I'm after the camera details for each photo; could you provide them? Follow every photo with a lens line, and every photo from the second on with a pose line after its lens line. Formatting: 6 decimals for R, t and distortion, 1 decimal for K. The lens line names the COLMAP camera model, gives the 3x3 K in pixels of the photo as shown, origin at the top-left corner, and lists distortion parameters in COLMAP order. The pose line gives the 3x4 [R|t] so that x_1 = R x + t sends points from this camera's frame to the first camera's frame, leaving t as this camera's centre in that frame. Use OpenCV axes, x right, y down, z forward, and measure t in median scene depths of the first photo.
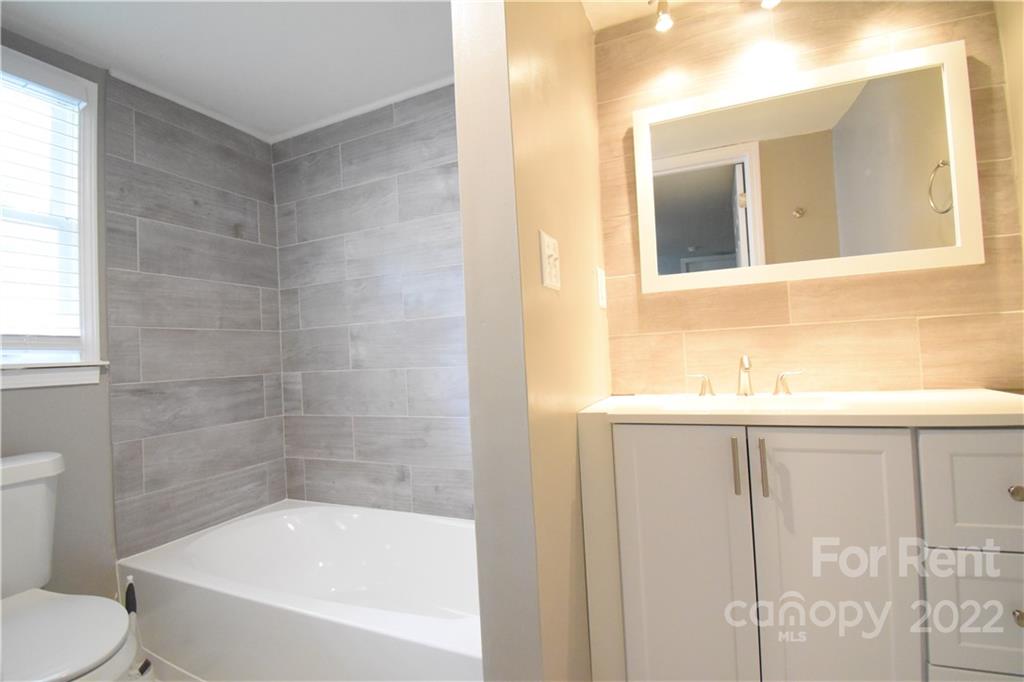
lens RADIAL K [[456.2, 0, 511.3], [0, 456.2, 339.6], [0, 0, 1]] dist [0.013515, -0.019797]
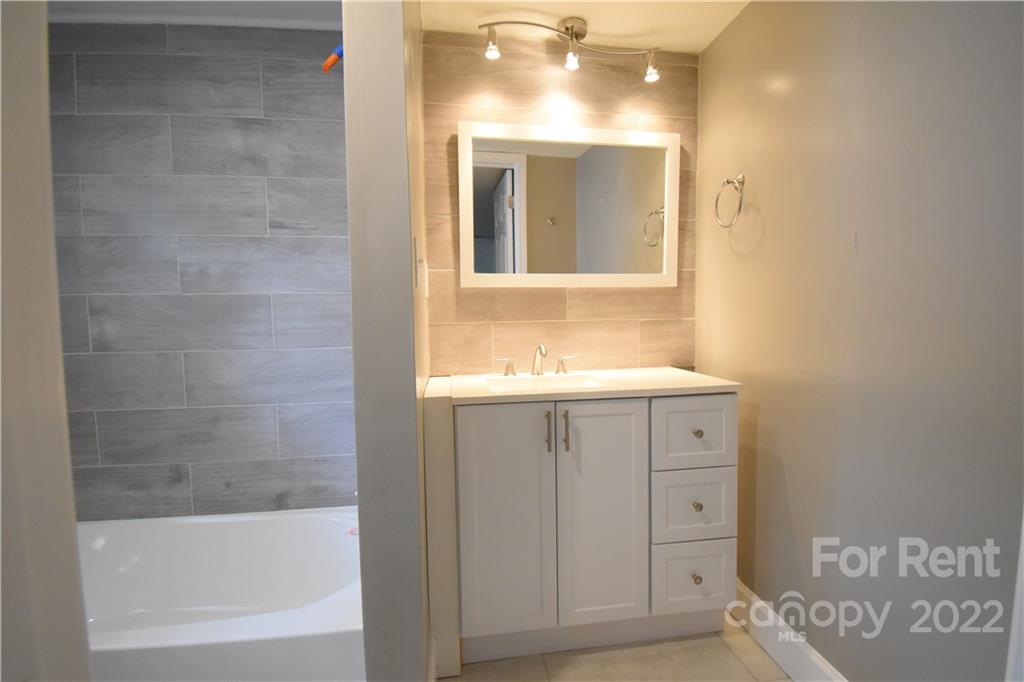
lens RADIAL K [[456.2, 0, 512.7], [0, 456.2, 340.0], [0, 0, 1]] dist [0.013515, -0.019797]
pose [[0.854832, 0.005897, 0.518871, -0.183907], [-0.041977, 0.997444, 0.057819, -0.040292], [-0.517204, -0.071206, 0.852895, -0.044412]]
